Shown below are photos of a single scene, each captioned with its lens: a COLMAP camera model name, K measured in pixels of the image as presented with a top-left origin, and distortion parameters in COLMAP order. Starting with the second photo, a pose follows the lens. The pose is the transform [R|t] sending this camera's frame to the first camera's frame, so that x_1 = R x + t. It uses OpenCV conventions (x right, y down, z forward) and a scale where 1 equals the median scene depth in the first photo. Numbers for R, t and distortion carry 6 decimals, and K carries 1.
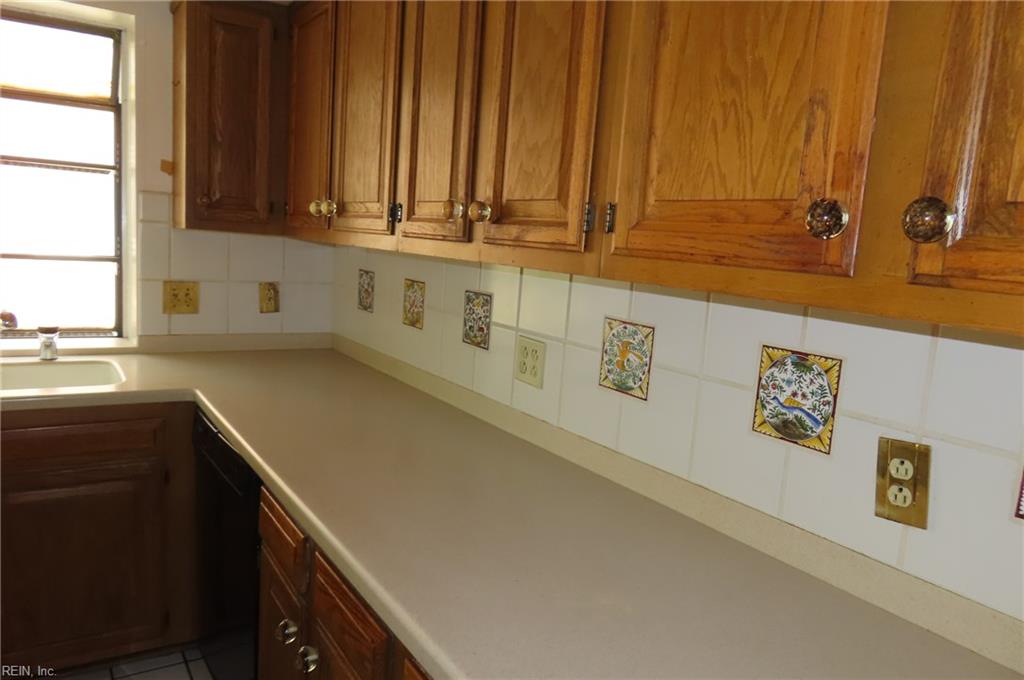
lens RADIAL K [[736.7, 0, 507.4], [0, 736.7, 341.2], [0, 0, 1]] dist [-0.016778, 0.005845]
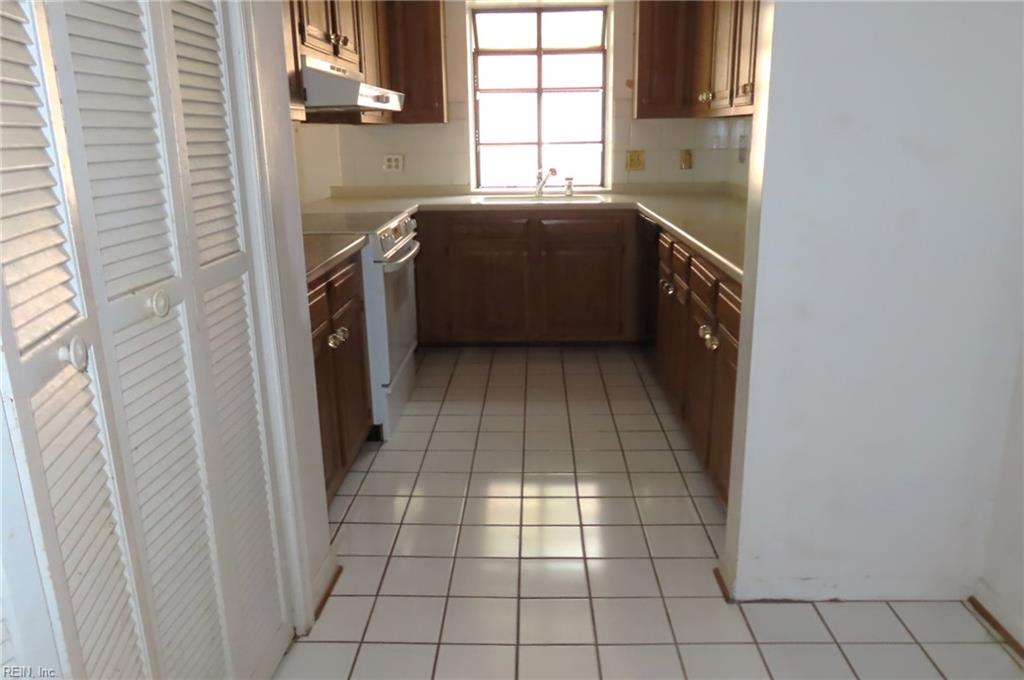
lens RADIAL K [[736.7, 0, 507.4], [0, 736.7, 341.2], [0, 0, 1]] dist [-0.016778, 0.005845]
pose [[0.817771, 0.077751, -0.570267, 0.360537], [-0.008649, 0.992382, 0.122899, 0.165494], [0.575478, -0.095571, 0.812214, -0.676200]]
